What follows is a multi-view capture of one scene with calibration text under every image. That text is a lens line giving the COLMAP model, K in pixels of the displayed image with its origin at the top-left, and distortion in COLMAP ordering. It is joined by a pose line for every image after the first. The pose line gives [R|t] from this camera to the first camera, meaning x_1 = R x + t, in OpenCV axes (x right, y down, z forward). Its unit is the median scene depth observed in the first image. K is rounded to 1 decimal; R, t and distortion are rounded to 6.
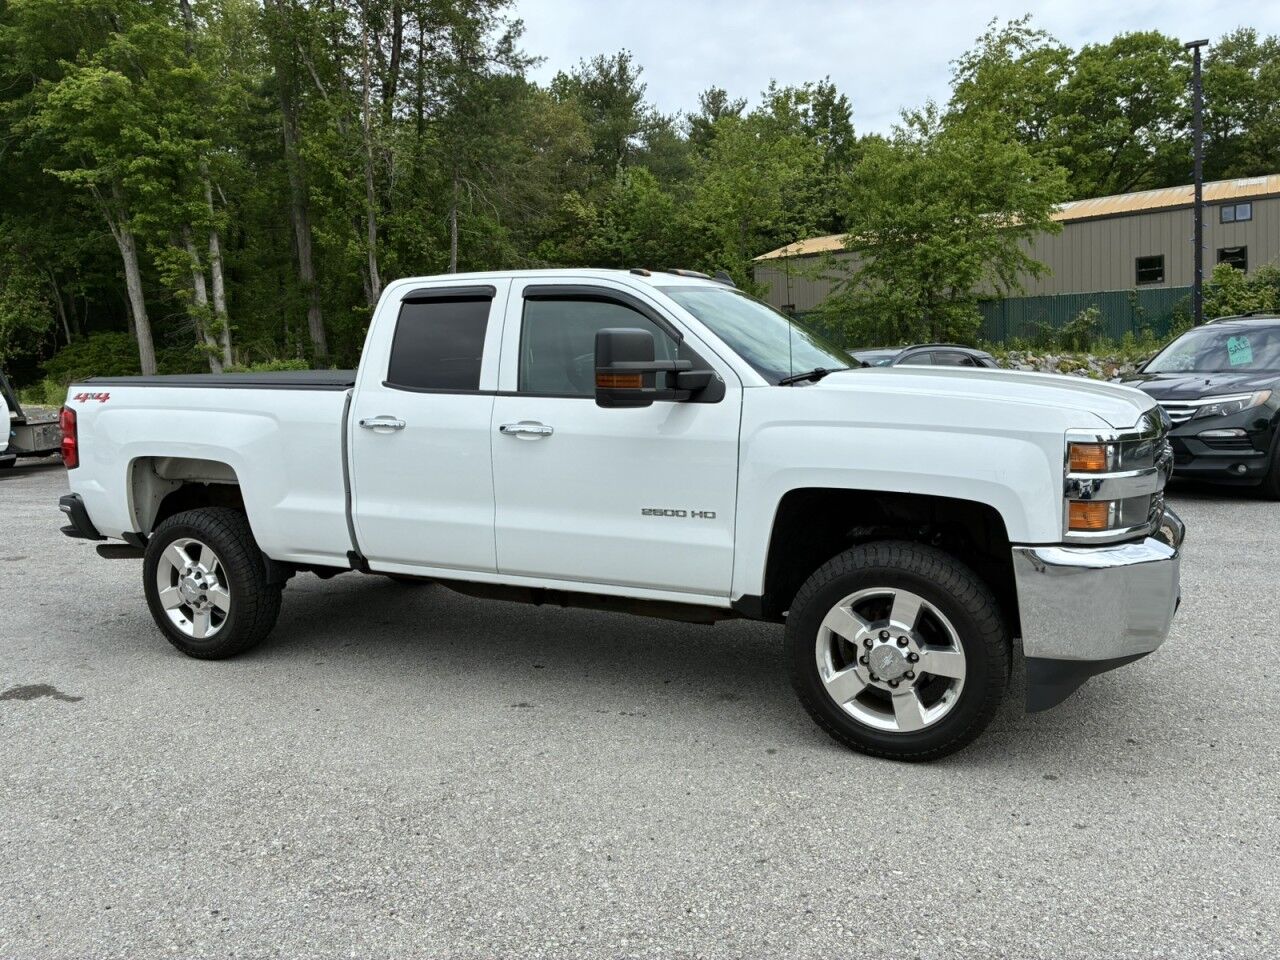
lens RADIAL K [[978.1, 0, 640.9], [0, 978.1, 484.2], [0, 0, 1]] dist [0.059345, -0.075512]
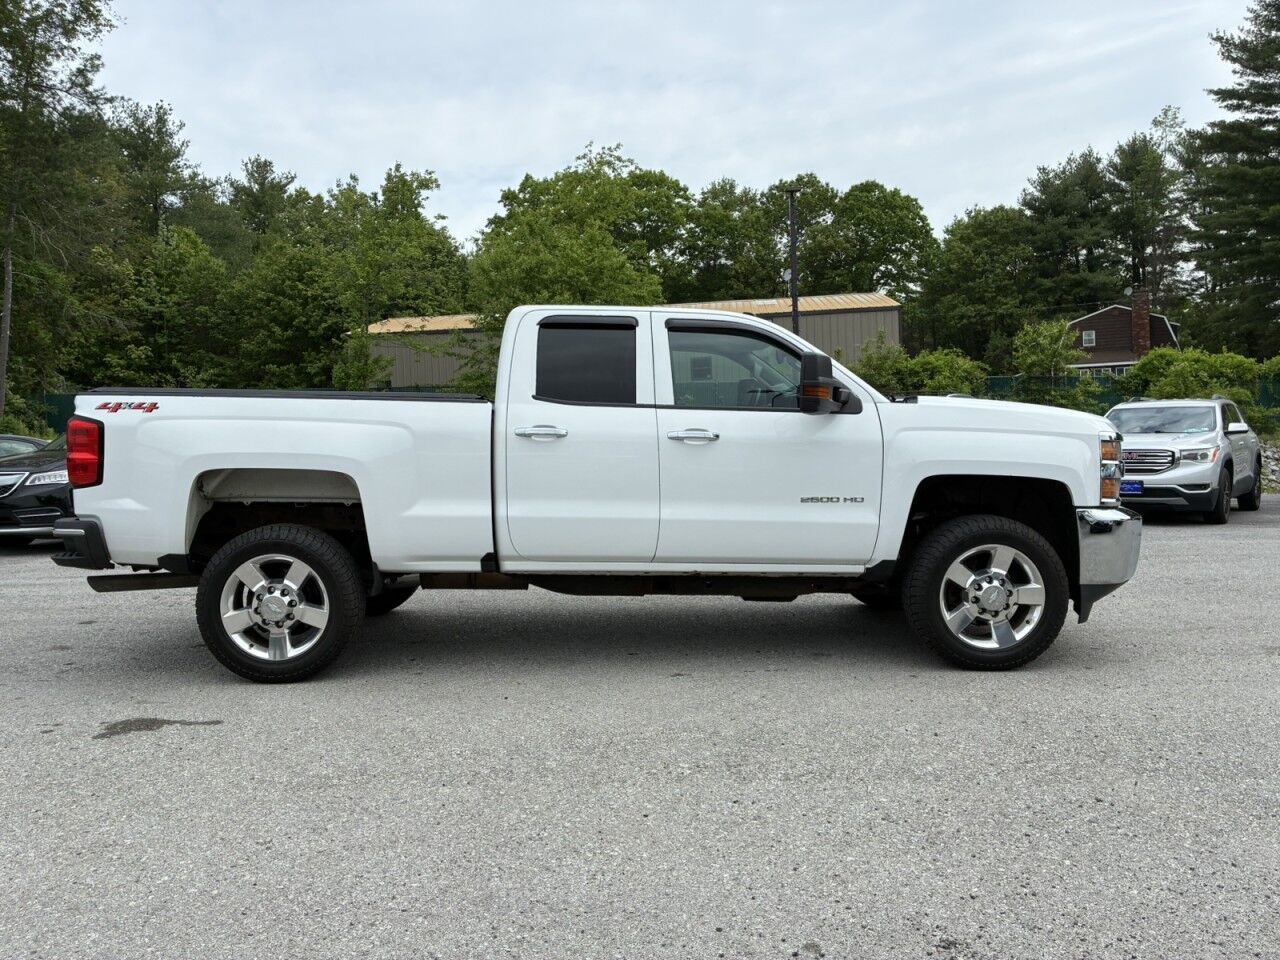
lens RADIAL K [[978.9, 0, 651.9], [0, 978.9, 481.2], [0, 0, 1]] dist [0.044830, -0.033336]
pose [[0.885296, 0.002505, 0.465021, -0.112413], [0.038729, 0.996114, -0.079098, 0.014350], [-0.463412, 0.088035, 0.881759, -0.003879]]
